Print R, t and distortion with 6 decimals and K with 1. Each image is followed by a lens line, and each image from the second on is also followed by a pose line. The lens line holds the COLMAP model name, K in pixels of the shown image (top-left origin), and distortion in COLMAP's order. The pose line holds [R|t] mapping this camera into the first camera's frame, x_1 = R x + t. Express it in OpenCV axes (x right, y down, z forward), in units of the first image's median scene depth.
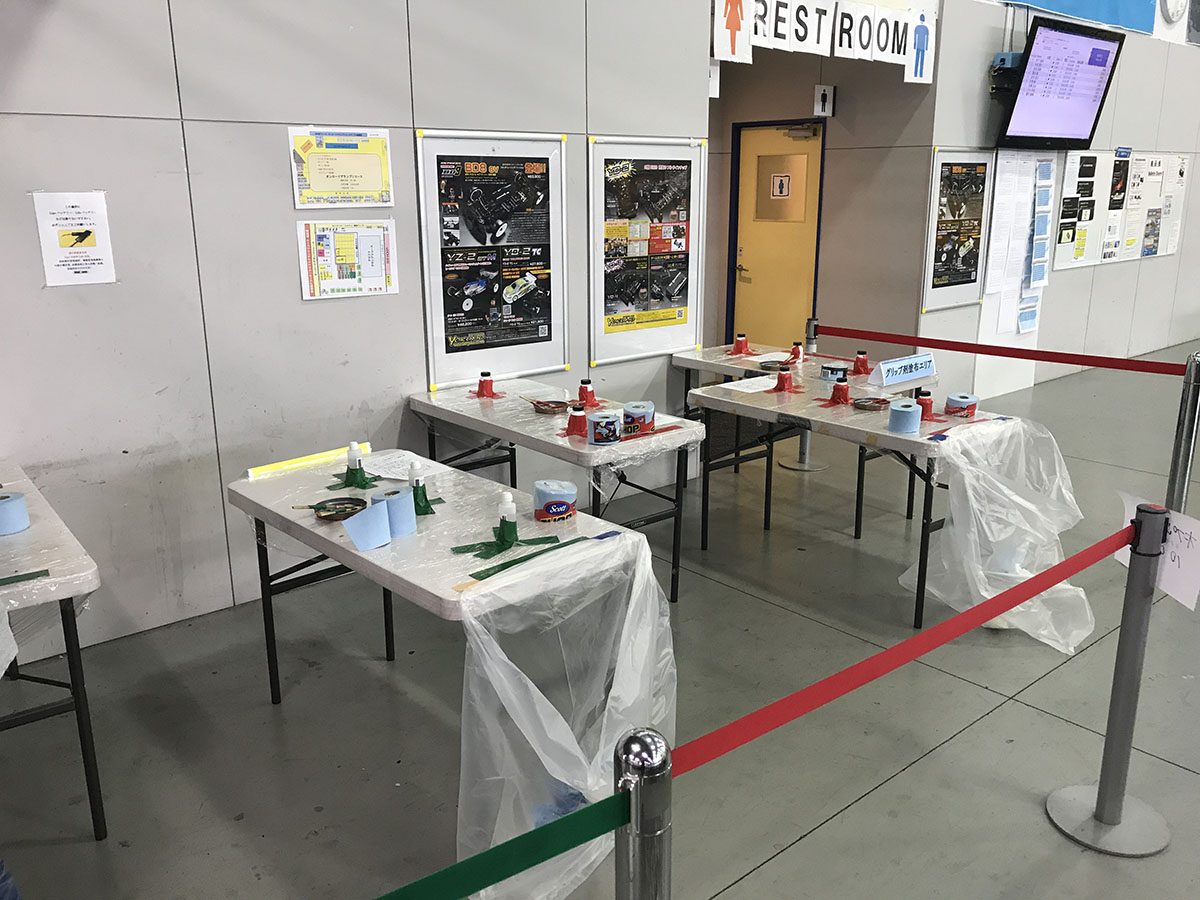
lens RADIAL K [[1001.3, 0, 601.1], [0, 1001.3, 447.9], [0, 0, 1]] dist [-0.002621, 0.002241]
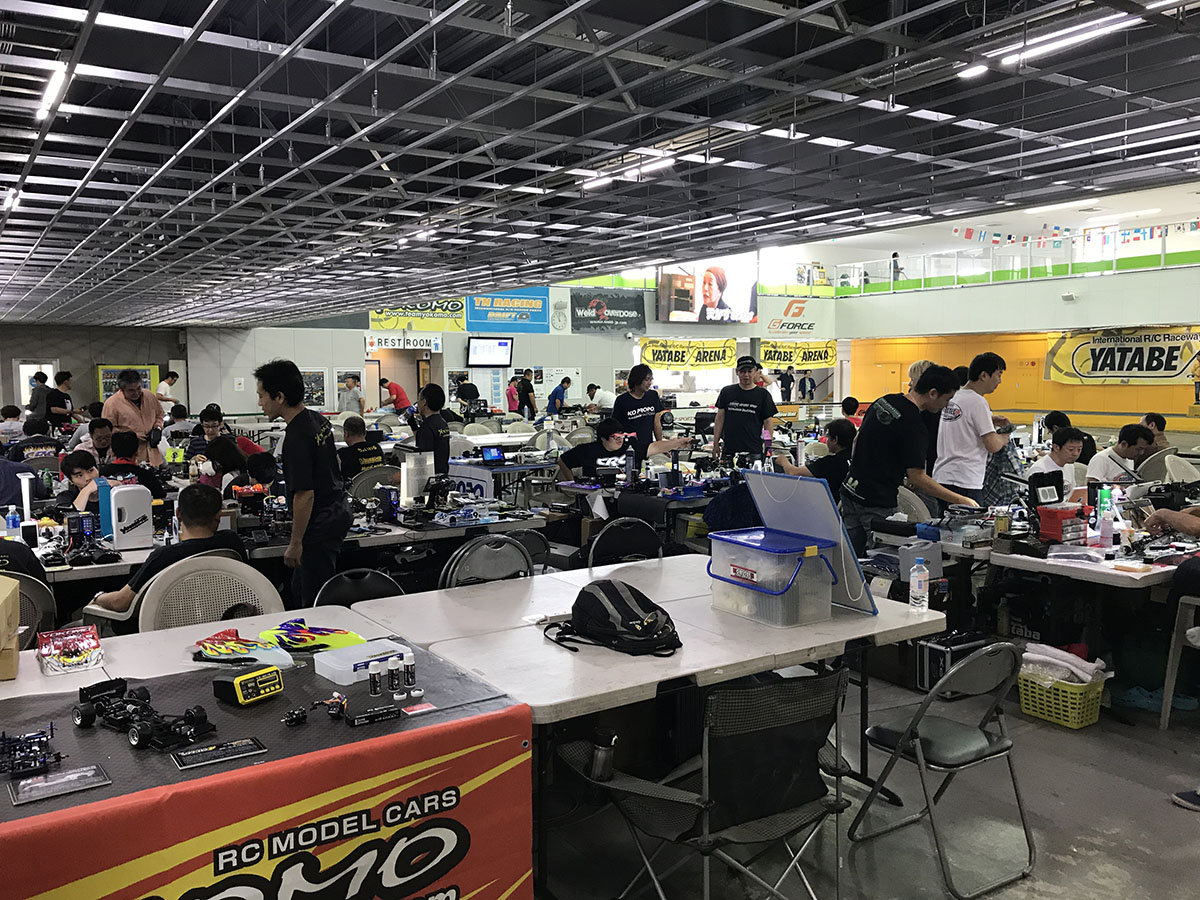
lens RADIAL K [[1001.3, 0, 598.2], [0, 1001.3, 449.5], [0, 0, 1]] dist [-0.002621, 0.002241]
pose [[0.989987, 0.009951, -0.140810, 1.610705], [-0.036067, 0.982233, -0.184165, 0.786943], [0.136476, 0.187400, 0.972757, -2.938463]]
